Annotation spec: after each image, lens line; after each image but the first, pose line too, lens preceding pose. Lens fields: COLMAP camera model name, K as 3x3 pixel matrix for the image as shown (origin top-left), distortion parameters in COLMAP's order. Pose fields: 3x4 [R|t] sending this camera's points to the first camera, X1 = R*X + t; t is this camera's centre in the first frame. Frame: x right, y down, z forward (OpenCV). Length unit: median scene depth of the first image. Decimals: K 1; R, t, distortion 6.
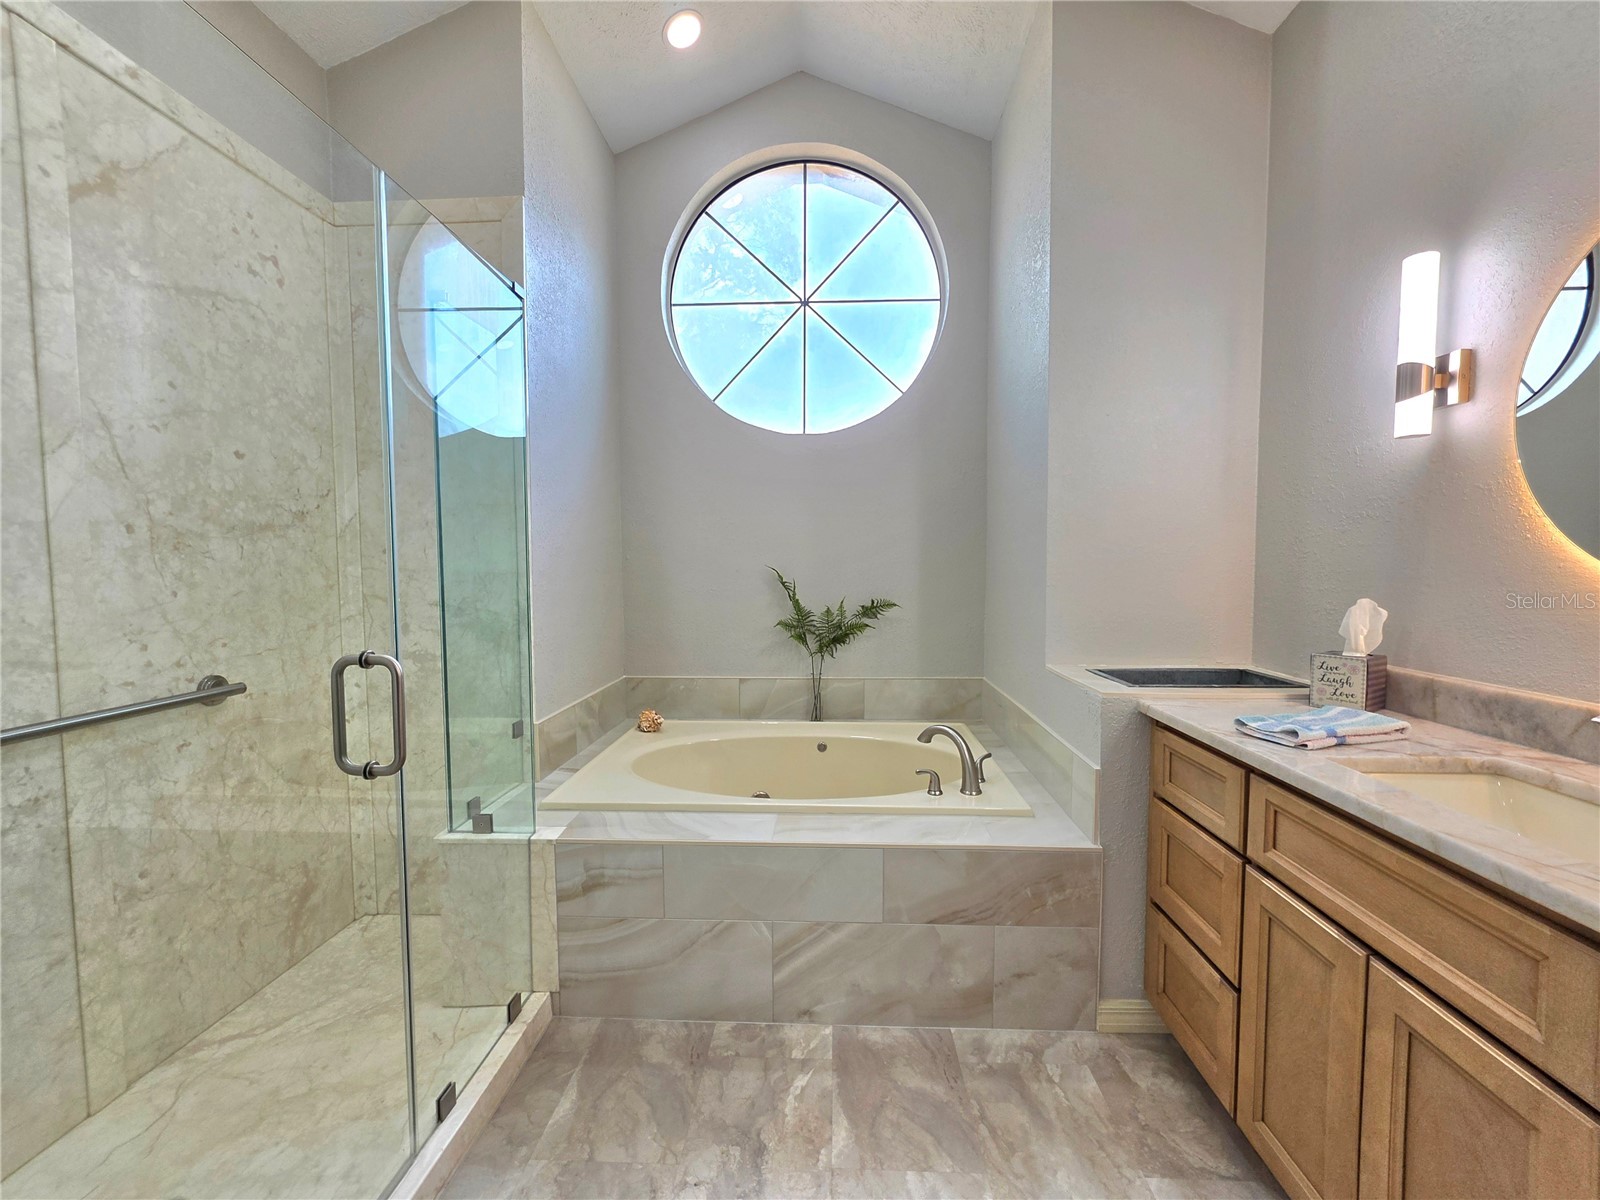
lens RADIAL K [[640.2, 0, 799.7], [0, 640.2, 599.0], [0, 0, 1]] dist [-0.001864, 0.000239]
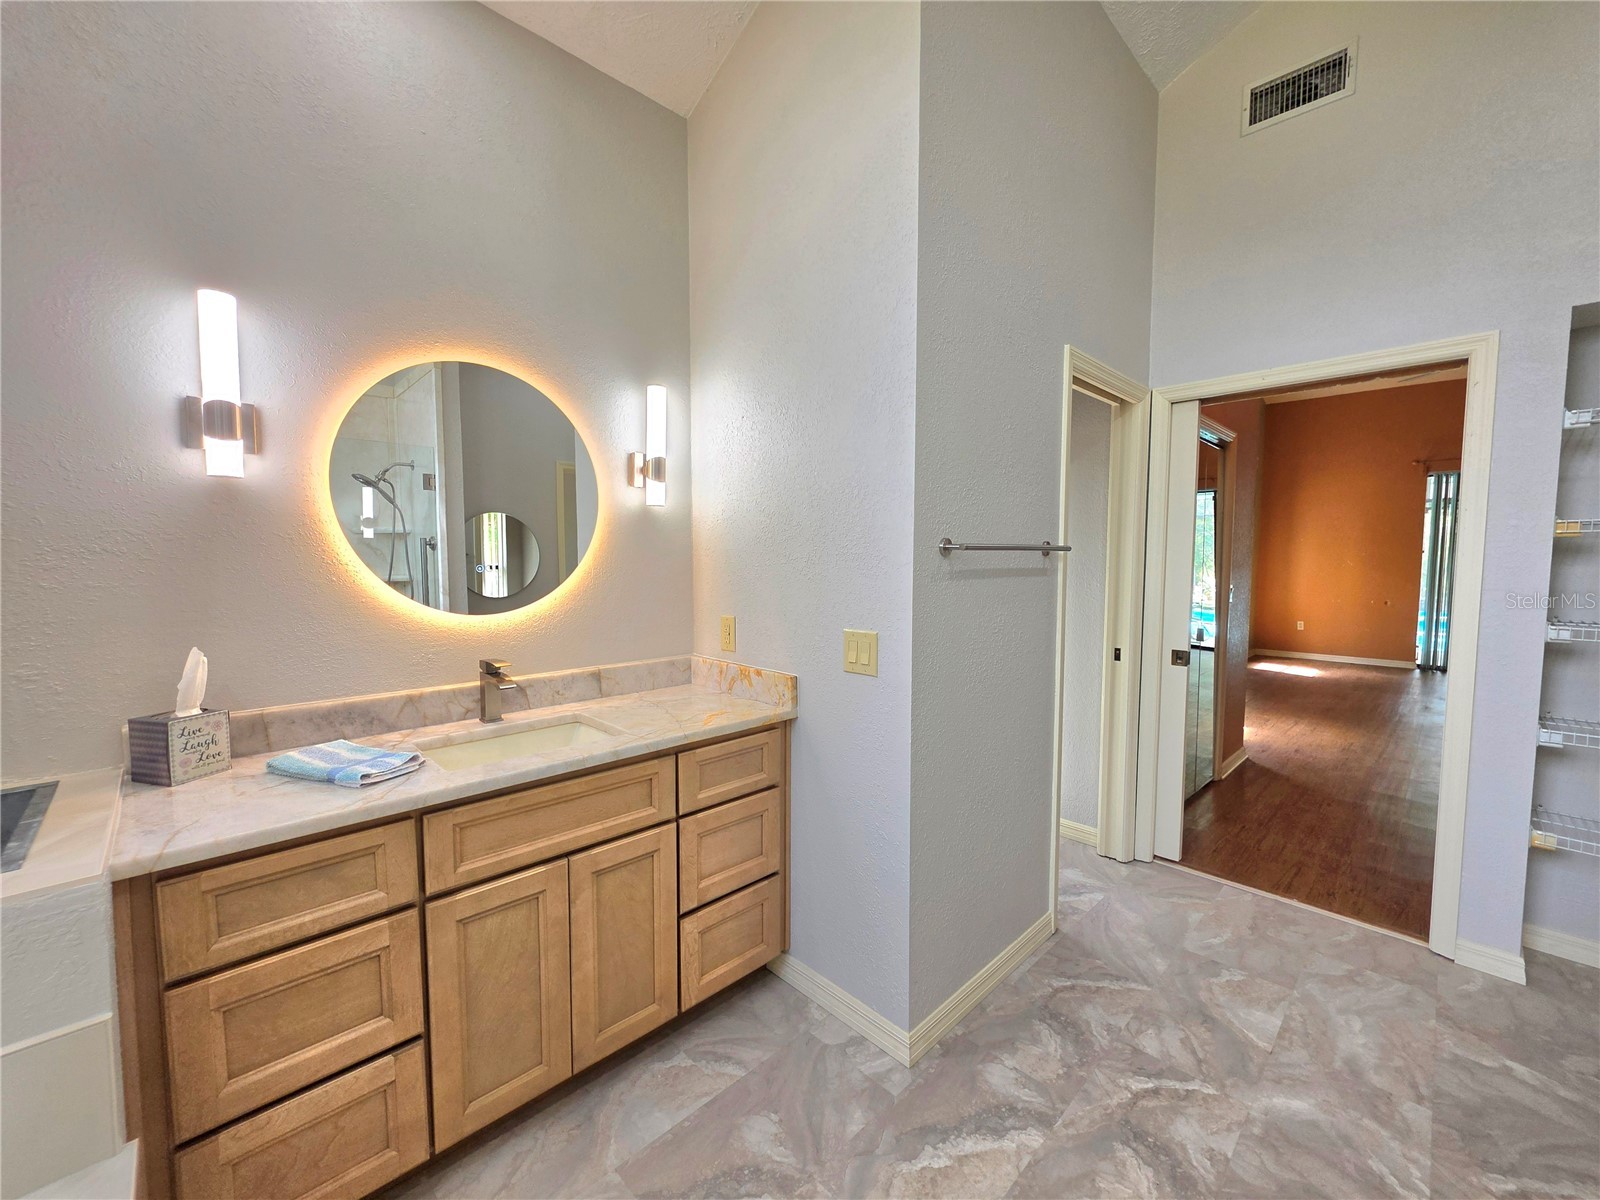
lens RADIAL K [[640.2, 0, 802.1], [0, 640.2, 599.7], [0, 0, 1]] dist [-0.001864, 0.000239]
pose [[-0.731932, -0.044769, 0.679906, -0.432672], [0.038678, 0.993500, 0.107056, -0.163234], [-0.680280, 0.104656, -0.725443, 1.332665]]
